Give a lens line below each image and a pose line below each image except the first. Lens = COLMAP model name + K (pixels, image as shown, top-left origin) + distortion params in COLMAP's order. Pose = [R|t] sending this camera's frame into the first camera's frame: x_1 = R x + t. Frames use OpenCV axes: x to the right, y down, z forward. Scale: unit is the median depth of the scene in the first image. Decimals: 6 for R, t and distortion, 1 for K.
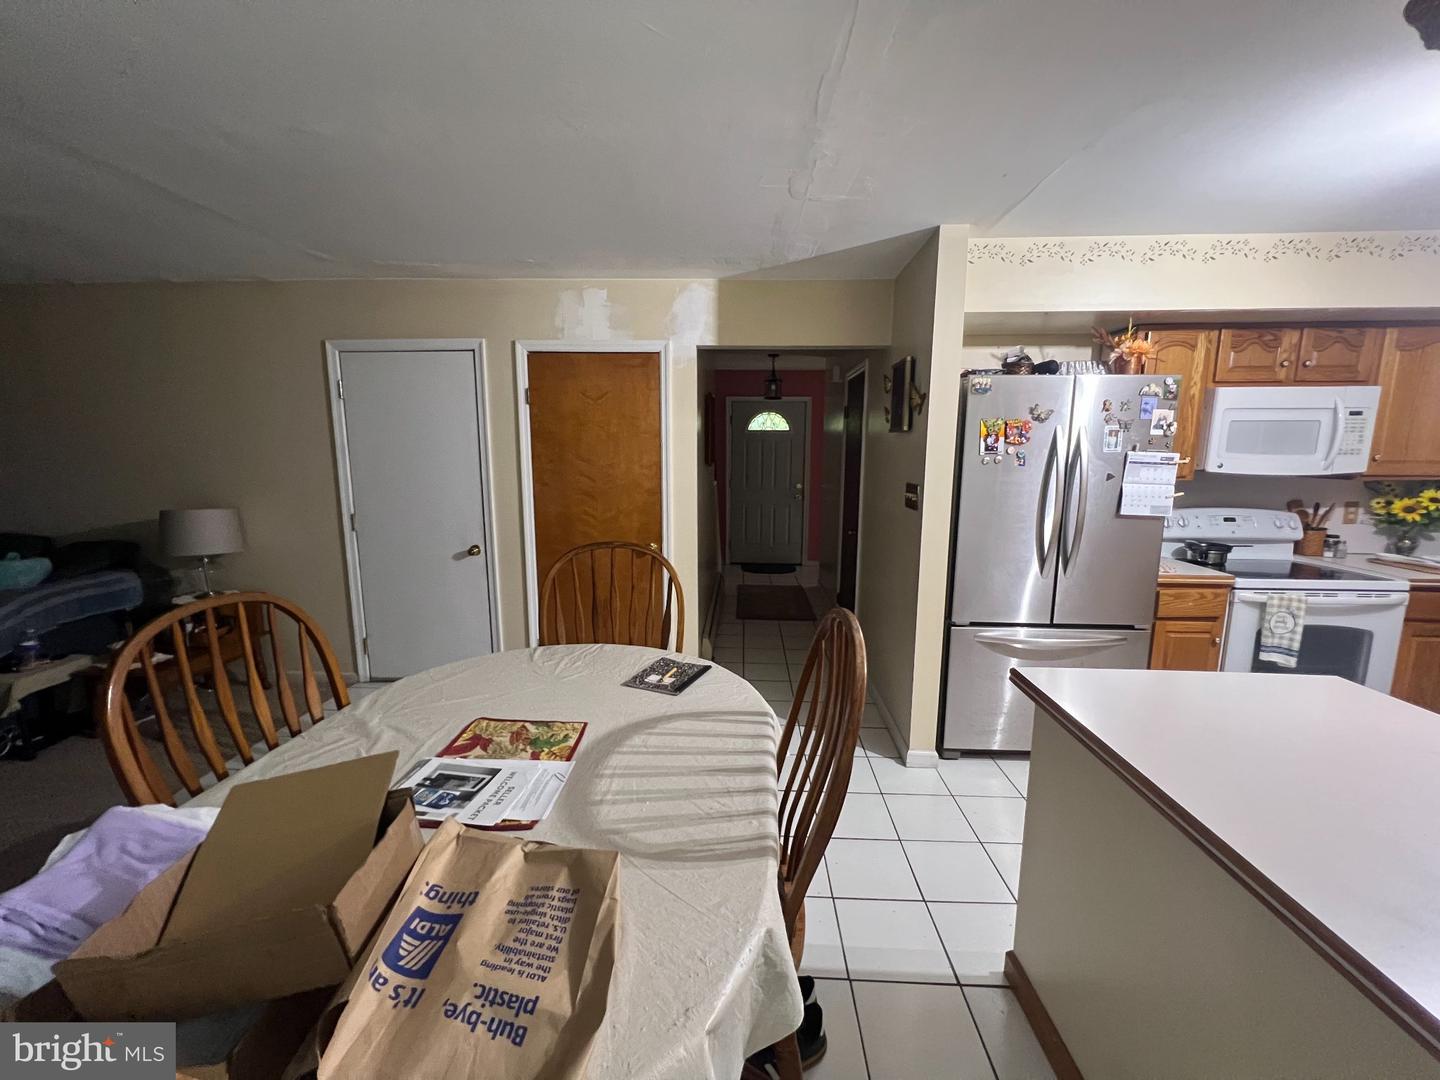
lens RADIAL K [[579.7, 0, 718.0], [0, 579.7, 537.1], [0, 0, 1]] dist [-0.002381, 0.000796]
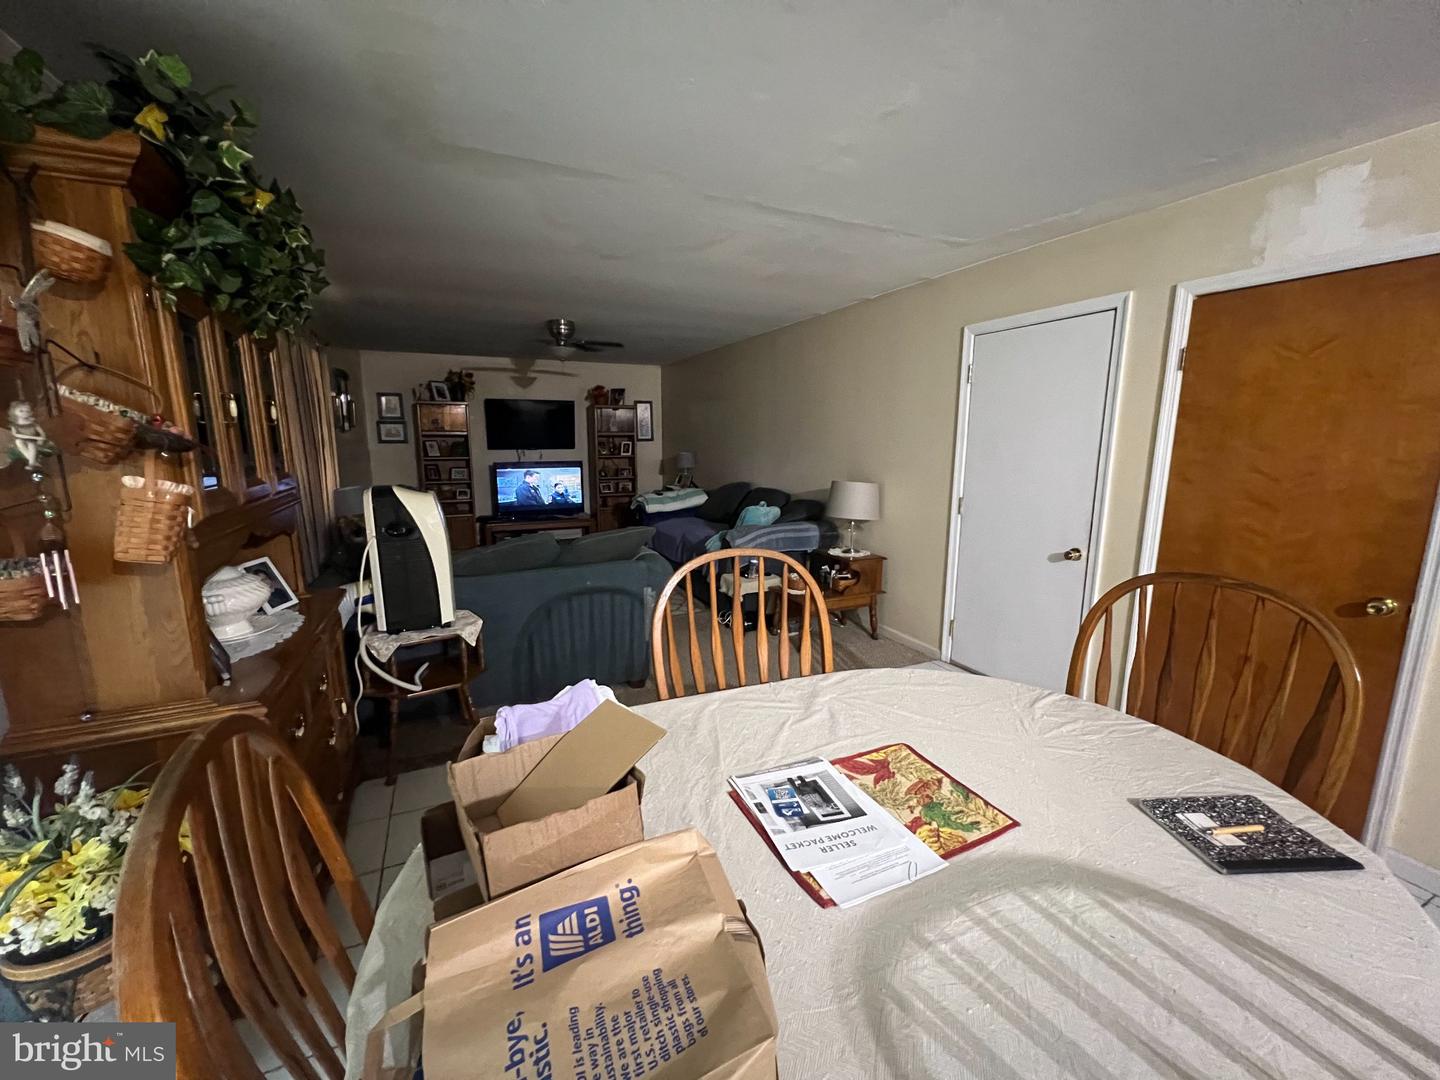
lens RADIAL K [[579.7, 0, 718.0], [0, 579.7, 537.1], [0, 0, 1]] dist [-0.002381, 0.000796]
pose [[0.460831, 0.153127, -0.874178, 0.164120], [-0.138691, 0.985326, 0.099484, -0.032349], [0.876584, 0.075395, 0.475307, 0.360330]]
